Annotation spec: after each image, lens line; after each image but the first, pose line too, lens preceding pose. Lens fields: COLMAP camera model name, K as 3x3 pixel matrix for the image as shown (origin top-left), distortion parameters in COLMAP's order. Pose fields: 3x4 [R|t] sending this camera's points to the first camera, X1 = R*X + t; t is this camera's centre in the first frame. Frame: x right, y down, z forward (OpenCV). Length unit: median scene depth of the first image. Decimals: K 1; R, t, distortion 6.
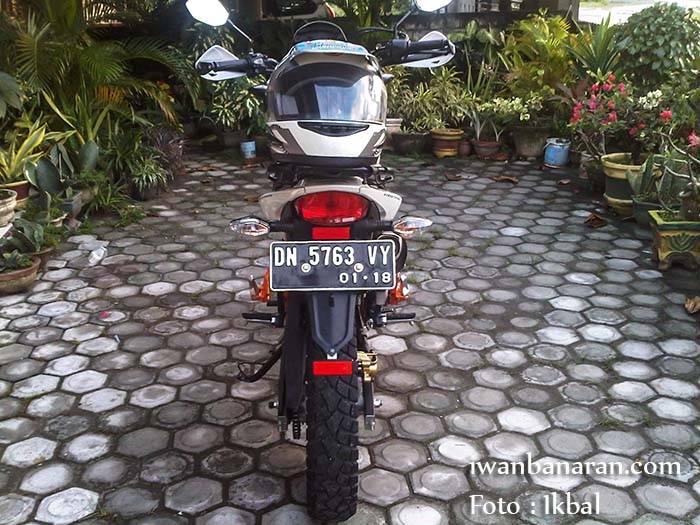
lens RADIAL K [[753.0, 0, 353.2], [0, 753.0, 262.0], [0, 0, 1]] dist [-0.053489, 0.000000]
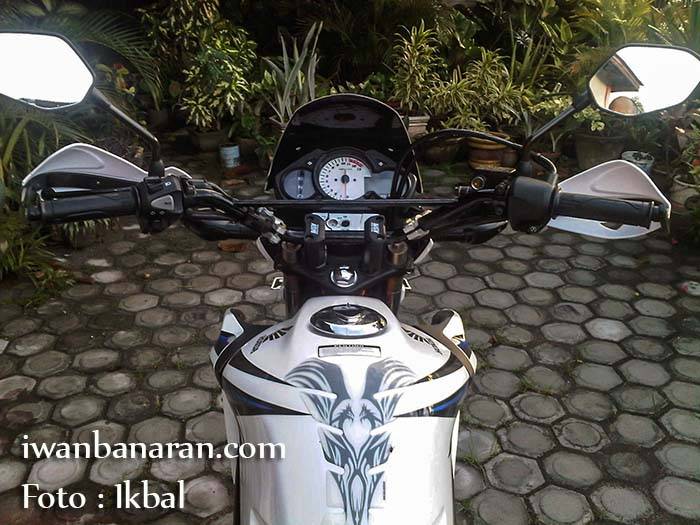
lens RADIAL K [[753.0, 0, 346.6], [0, 753.0, 263.1], [0, 0, 1]] dist [-0.053489, 0.000000]
pose [[0.999839, 0.015038, -0.009762, -0.013215], [-0.014280, 0.997190, 0.073539, -0.126303], [0.010841, -0.073388, 0.997245, 0.284324]]
